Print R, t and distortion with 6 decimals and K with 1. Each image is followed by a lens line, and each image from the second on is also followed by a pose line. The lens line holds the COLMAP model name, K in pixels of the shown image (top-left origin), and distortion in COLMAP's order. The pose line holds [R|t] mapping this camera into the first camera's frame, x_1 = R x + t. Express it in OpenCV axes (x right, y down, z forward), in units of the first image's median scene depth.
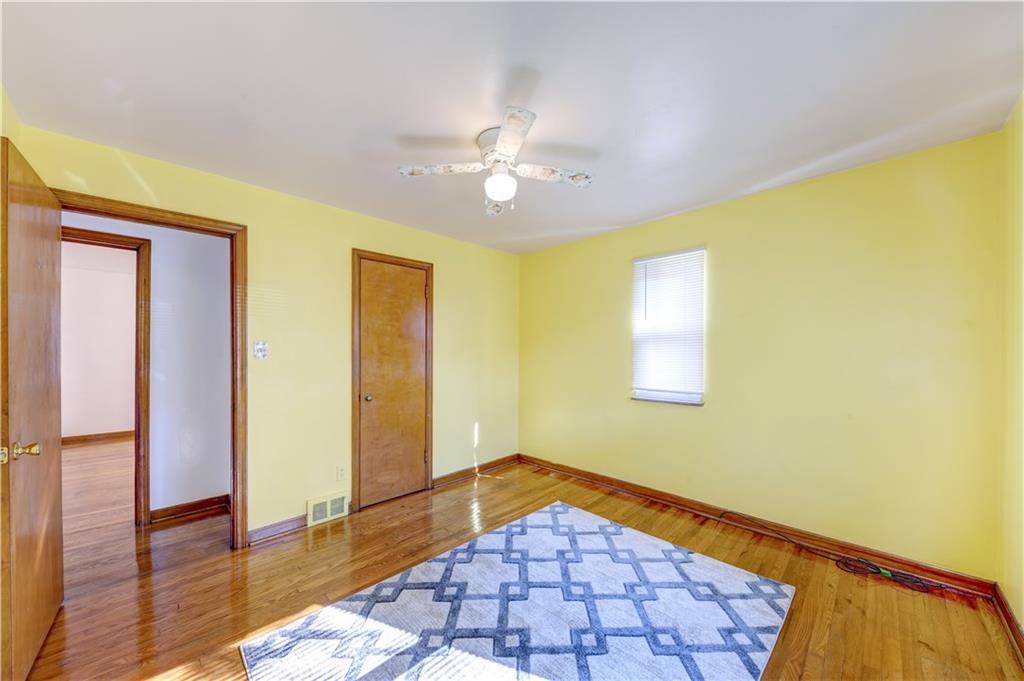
lens RADIAL K [[362.4, 0, 514.7], [0, 362.4, 347.7], [0, 0, 1]] dist [0.008242, -0.007540]
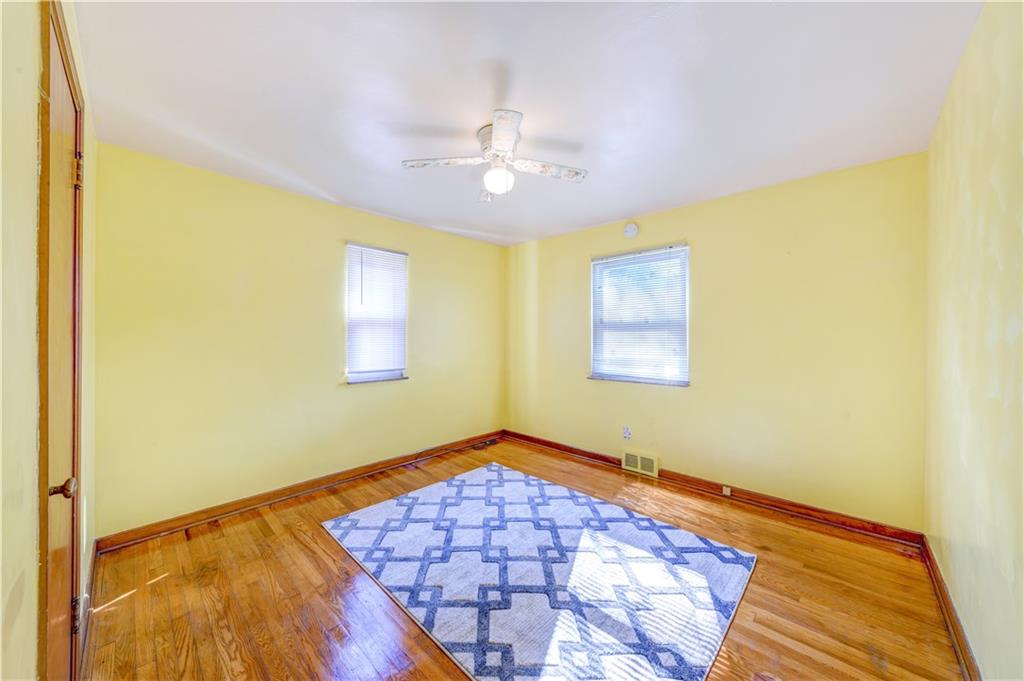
lens RADIAL K [[360.5, 0, 500.7], [0, 360.5, 331.0], [0, 0, 1]] dist [0.008682, -0.007298]
pose [[-0.005952, 0.010278, 0.999929, -0.914050], [-0.005372, 0.999932, -0.010310, 0.008915], [-0.999968, -0.005433, -0.005897, 0.828227]]
